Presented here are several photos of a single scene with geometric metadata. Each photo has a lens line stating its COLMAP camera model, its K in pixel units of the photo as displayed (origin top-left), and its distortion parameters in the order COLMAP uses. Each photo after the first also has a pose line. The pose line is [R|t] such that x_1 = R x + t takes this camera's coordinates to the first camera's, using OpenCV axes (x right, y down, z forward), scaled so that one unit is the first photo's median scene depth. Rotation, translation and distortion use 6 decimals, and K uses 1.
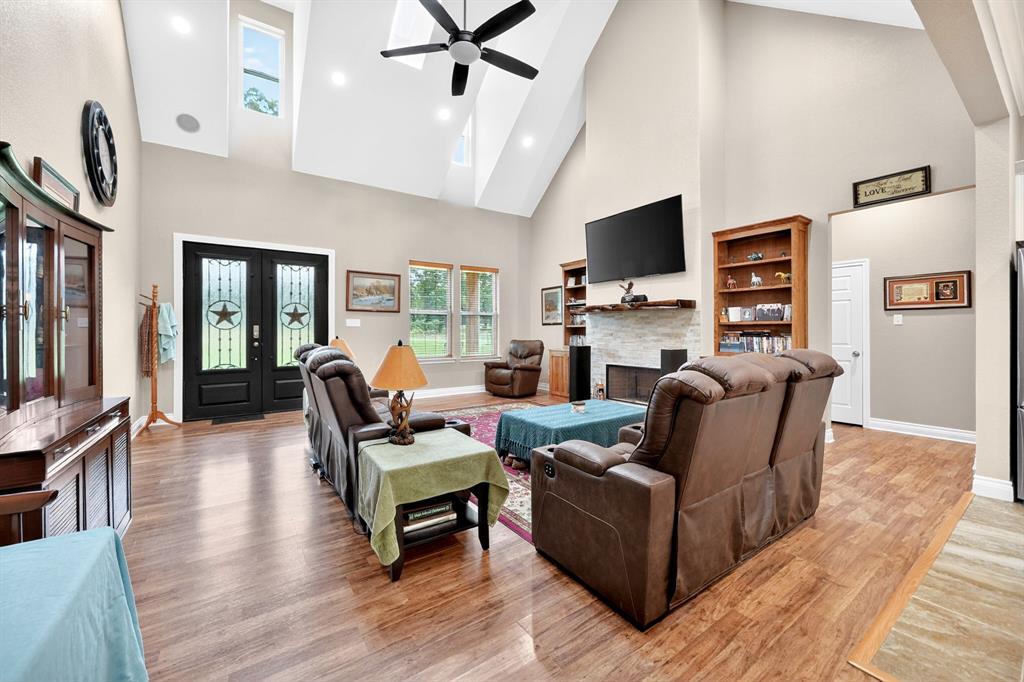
lens RADIAL K [[399.1, 0, 516.2], [0, 399.1, 331.2], [0, 0, 1]] dist [-0.010174, 0.002202]
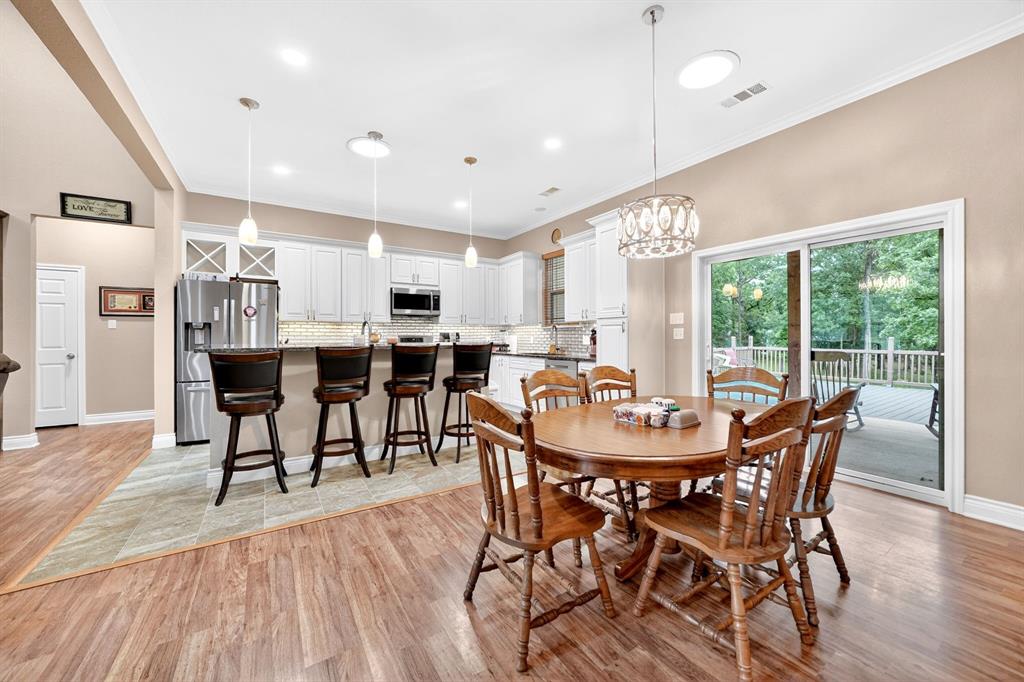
lens RADIAL K [[385.2, 0, 511.9], [0, 385.2, 336.6], [0, 0, 1]] dist [-0.016125, 0.003236]
pose [[0.046973, 0.002556, 0.998893, -0.075867], [0.003297, 0.999991, -0.002714, 0.012204], [-0.998891, 0.003421, 0.046964, -0.194171]]
